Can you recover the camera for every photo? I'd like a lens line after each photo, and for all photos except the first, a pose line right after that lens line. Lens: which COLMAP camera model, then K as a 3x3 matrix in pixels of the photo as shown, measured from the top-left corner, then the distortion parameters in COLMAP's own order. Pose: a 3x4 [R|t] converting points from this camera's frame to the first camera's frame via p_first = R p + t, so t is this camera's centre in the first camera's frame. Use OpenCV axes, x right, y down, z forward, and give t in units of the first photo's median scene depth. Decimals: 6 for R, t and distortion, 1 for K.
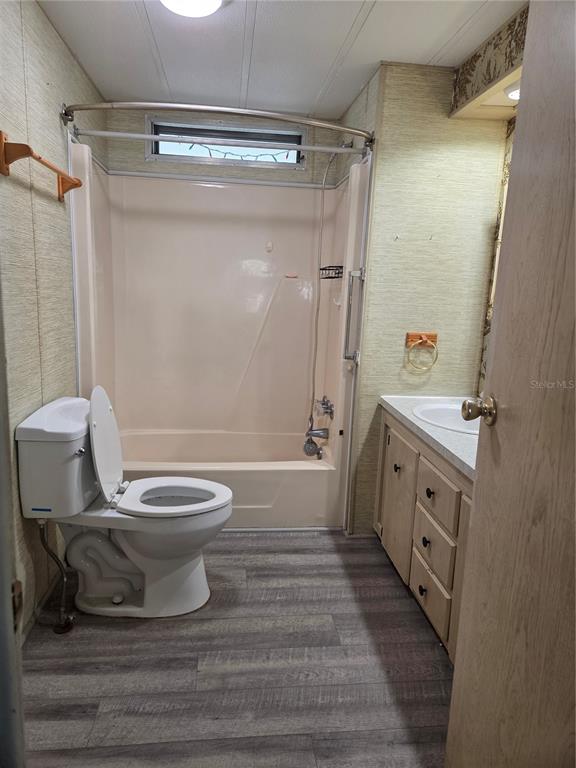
lens RADIAL K [[506.5, 0, 285.8], [0, 506.5, 378.2], [0, 0, 1]] dist [0.070833, -0.056017]
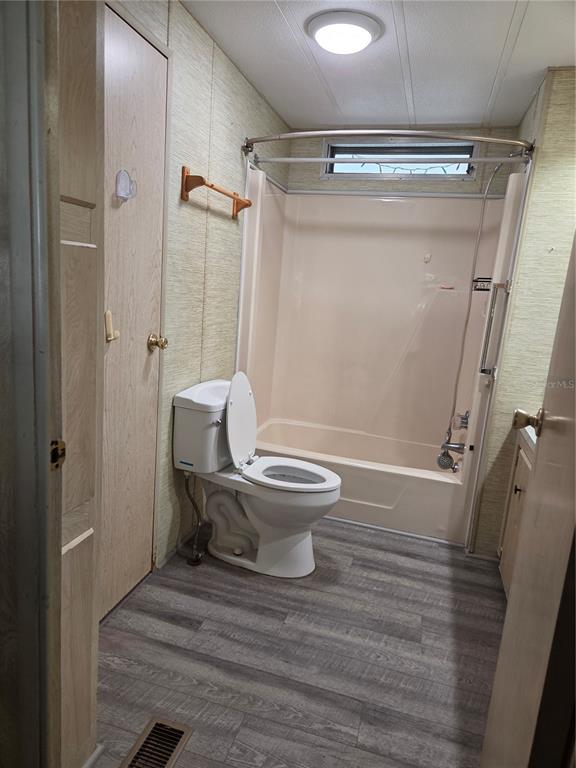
lens RADIAL K [[511.0, 0, 284.4], [0, 511.0, 388.0], [0, 0, 1]] dist [0.066812, -0.055455]
pose [[0.921936, 0.108556, -0.371820, 0.173120], [-0.110322, 0.993757, 0.016590, 0.020573], [0.371300, 0.025725, 0.928156, -0.077131]]
